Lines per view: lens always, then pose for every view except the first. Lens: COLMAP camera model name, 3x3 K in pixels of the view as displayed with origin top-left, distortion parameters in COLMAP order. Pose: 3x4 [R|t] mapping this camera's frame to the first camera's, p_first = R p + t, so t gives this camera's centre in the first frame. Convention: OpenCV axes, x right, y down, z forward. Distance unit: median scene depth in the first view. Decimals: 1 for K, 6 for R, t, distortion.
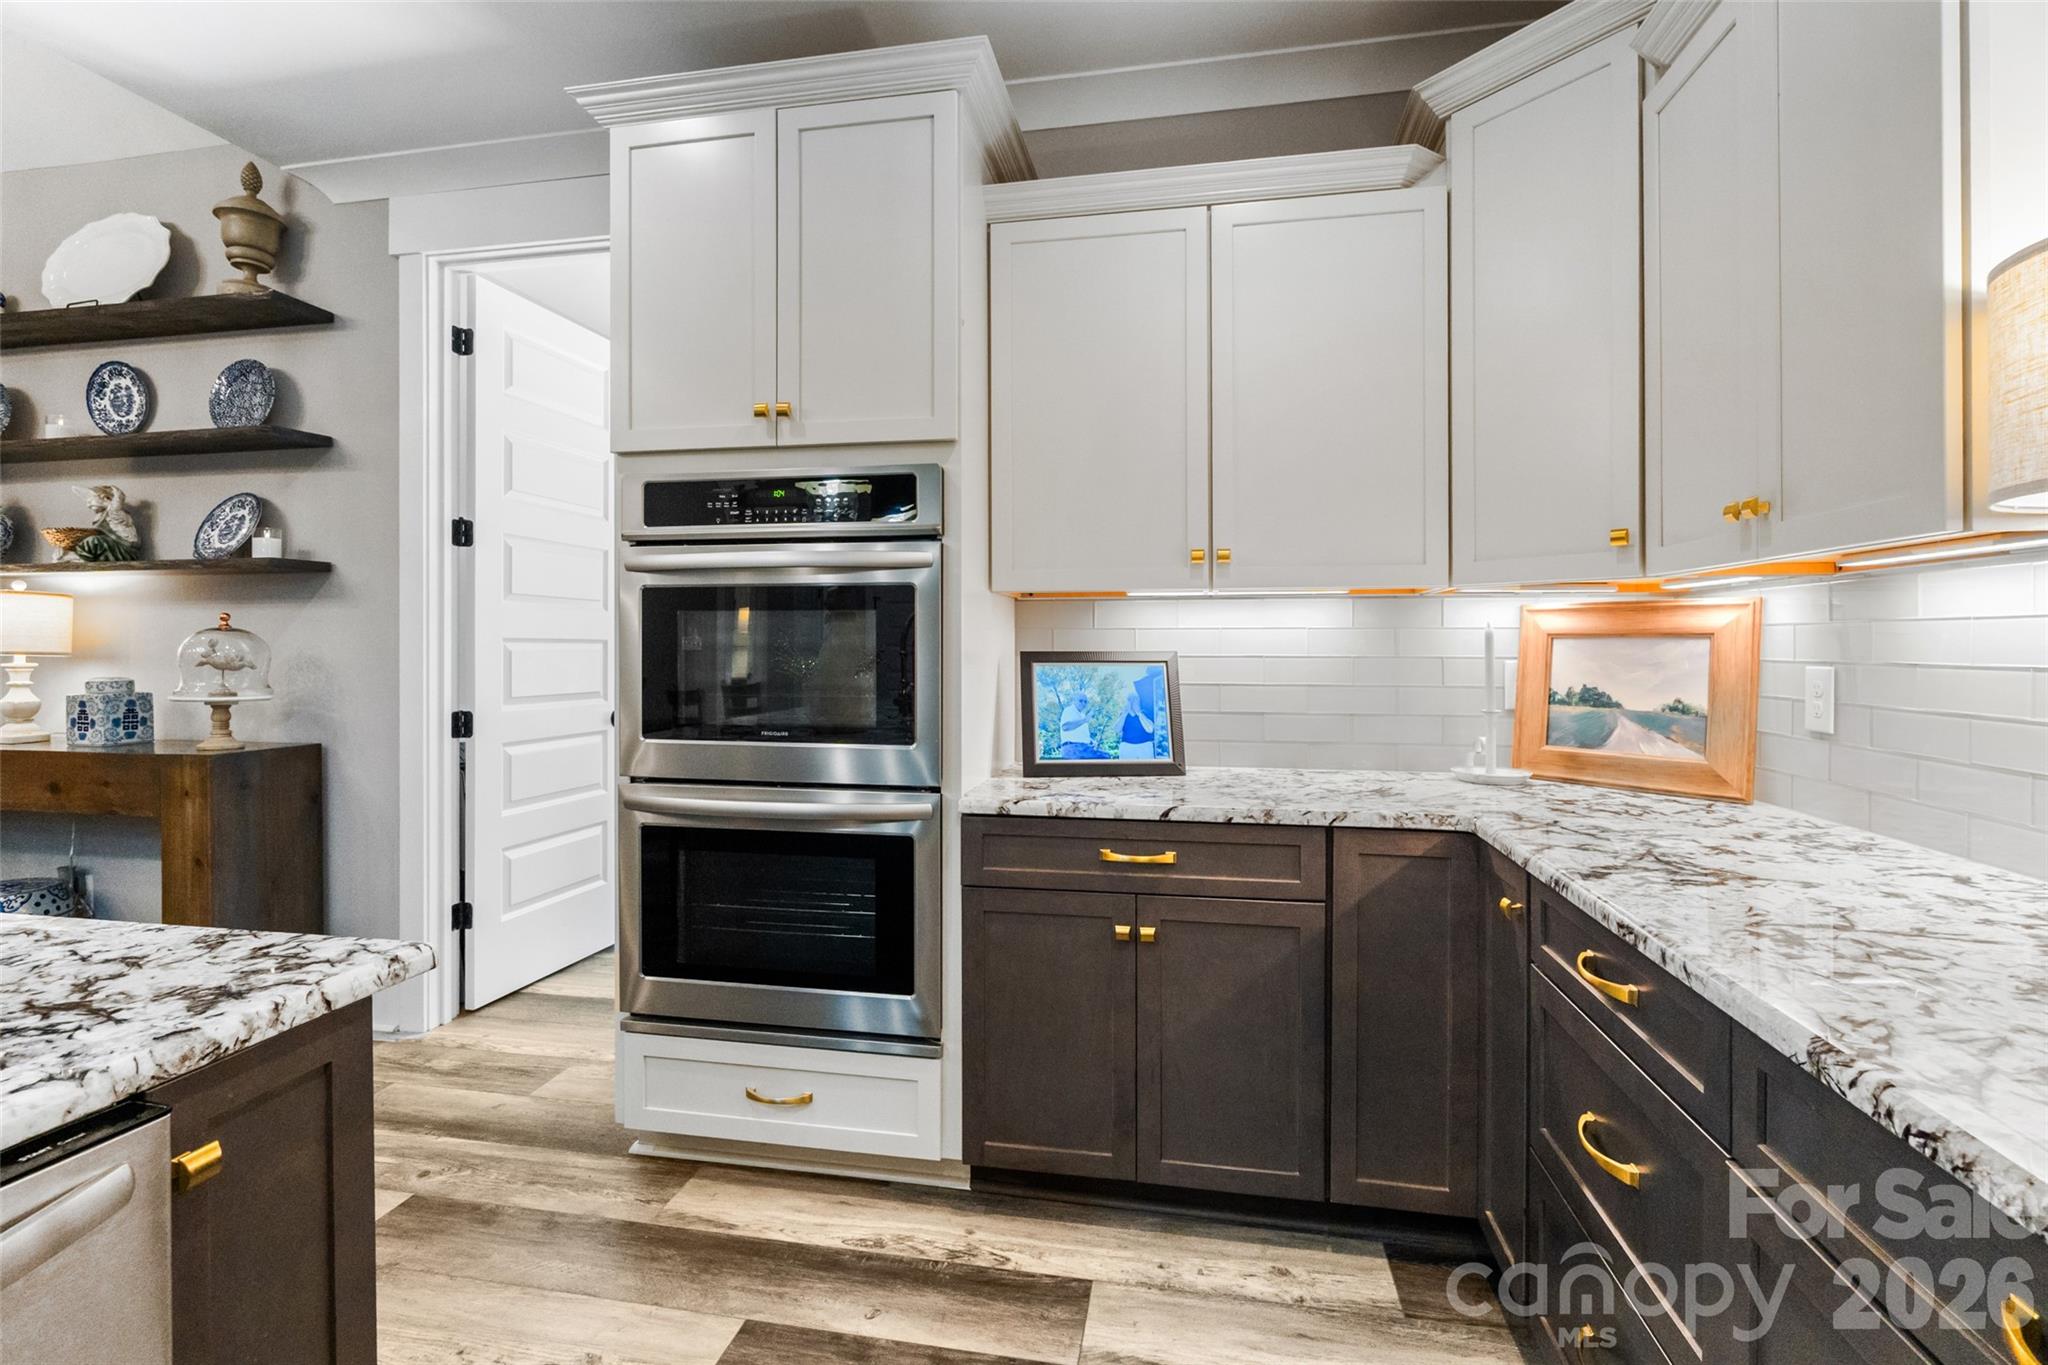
lens RADIAL K [[969.2, 0, 1015.9], [0, 969.2, 663.2], [0, 0, 1]] dist [-0.006101, -0.000525]
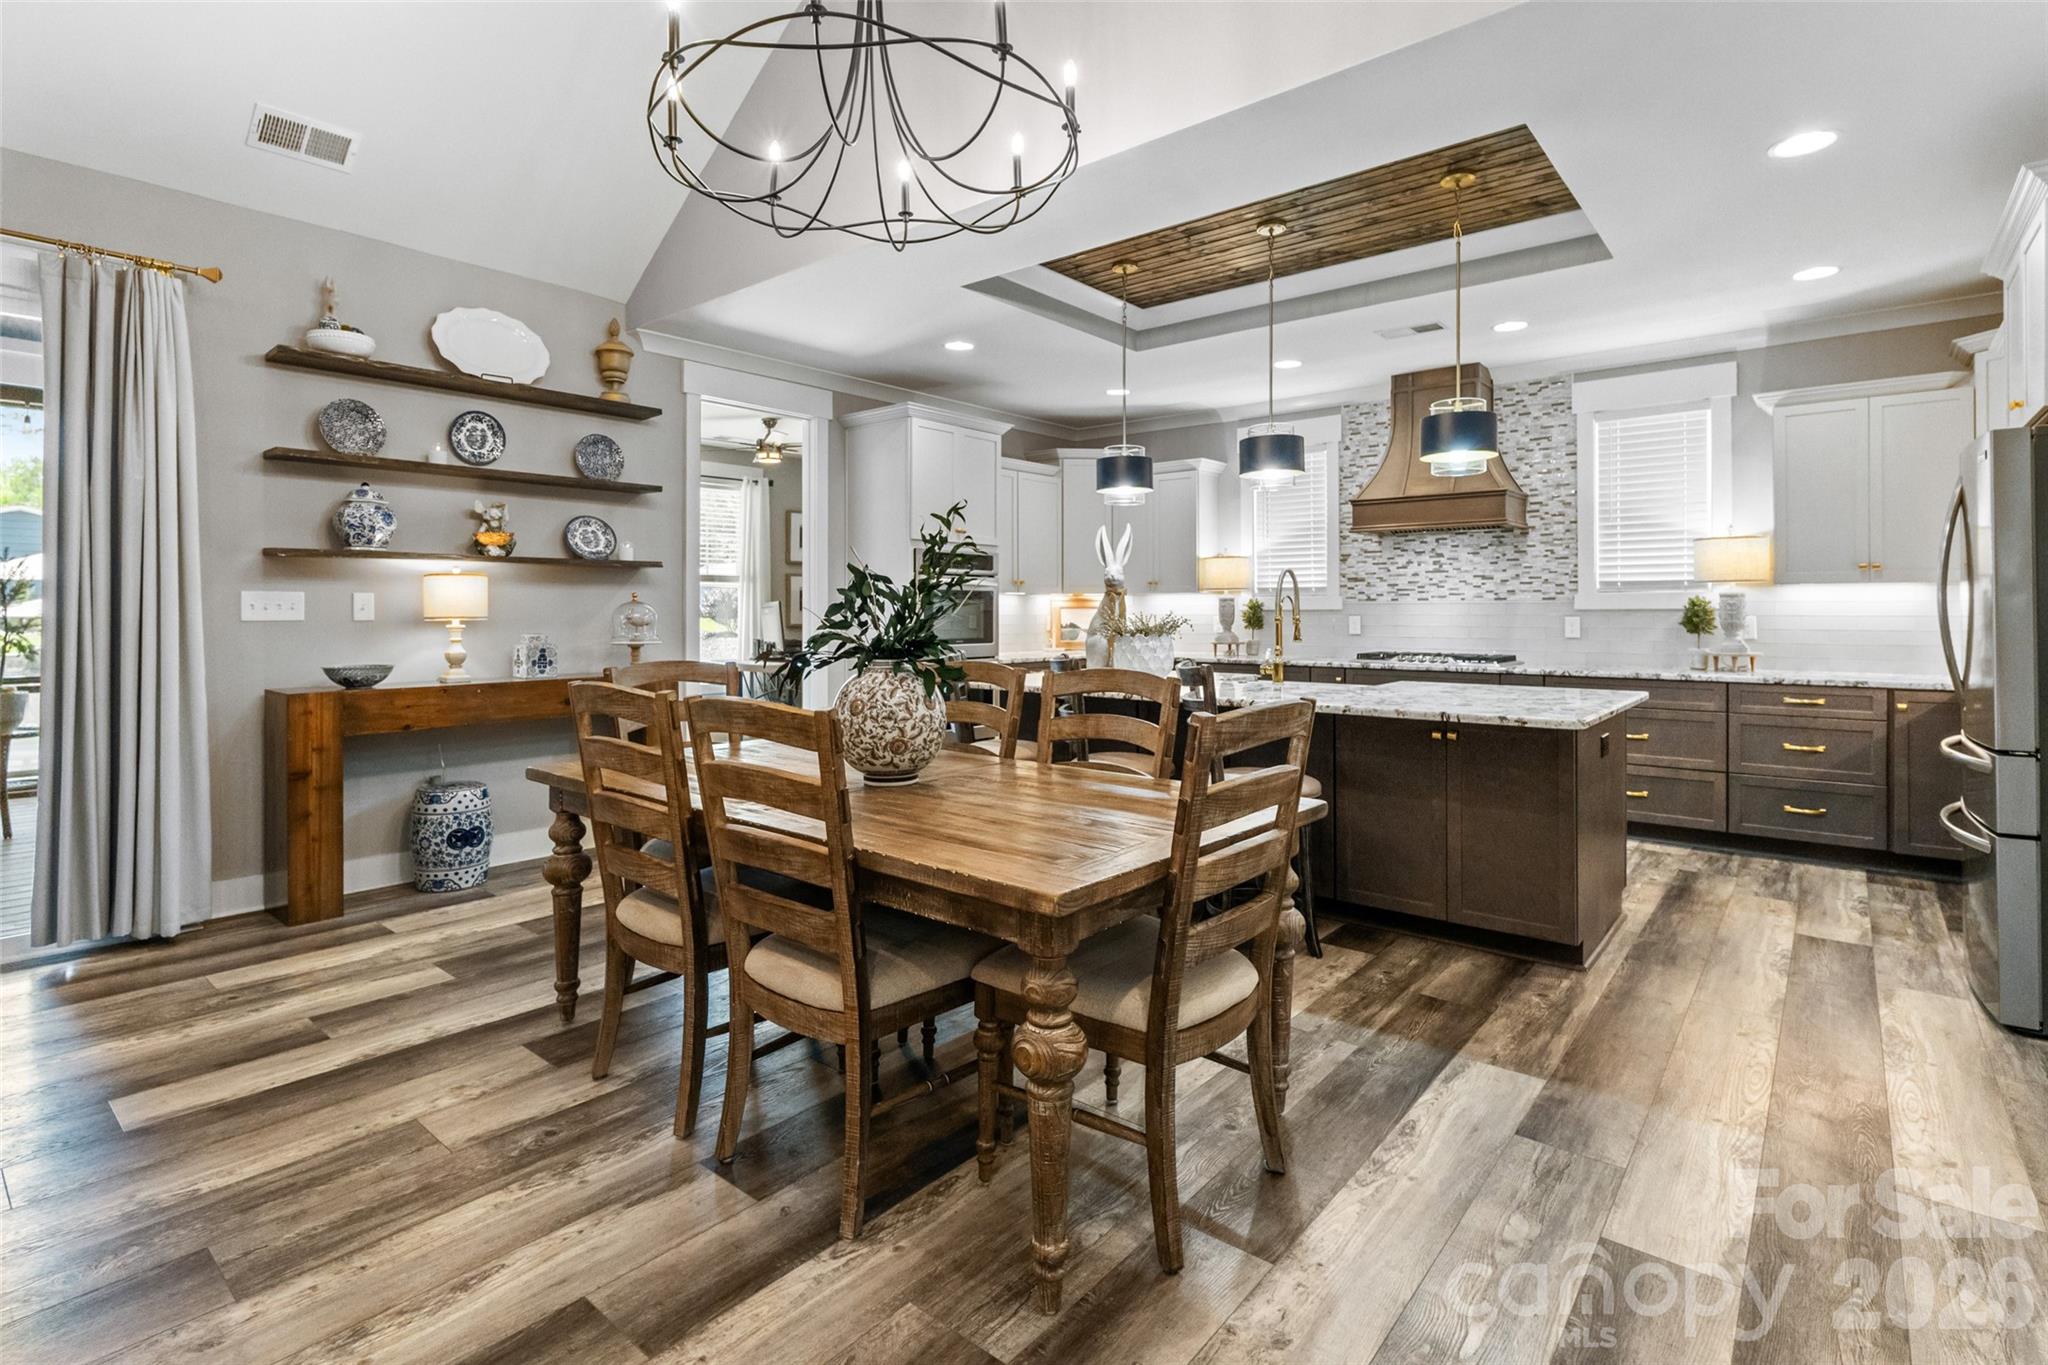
lens RADIAL K [[969.2, 0, 1016.7], [0, 969.2, 608.7], [0, 0, 1]] dist [-0.006101, -0.000525]
pose [[0.507400, -0.004609, 0.861698, -2.666720], [0.003221, 0.999989, 0.003452, -0.037723], [-0.861704, 0.001024, 0.507410, -0.619950]]
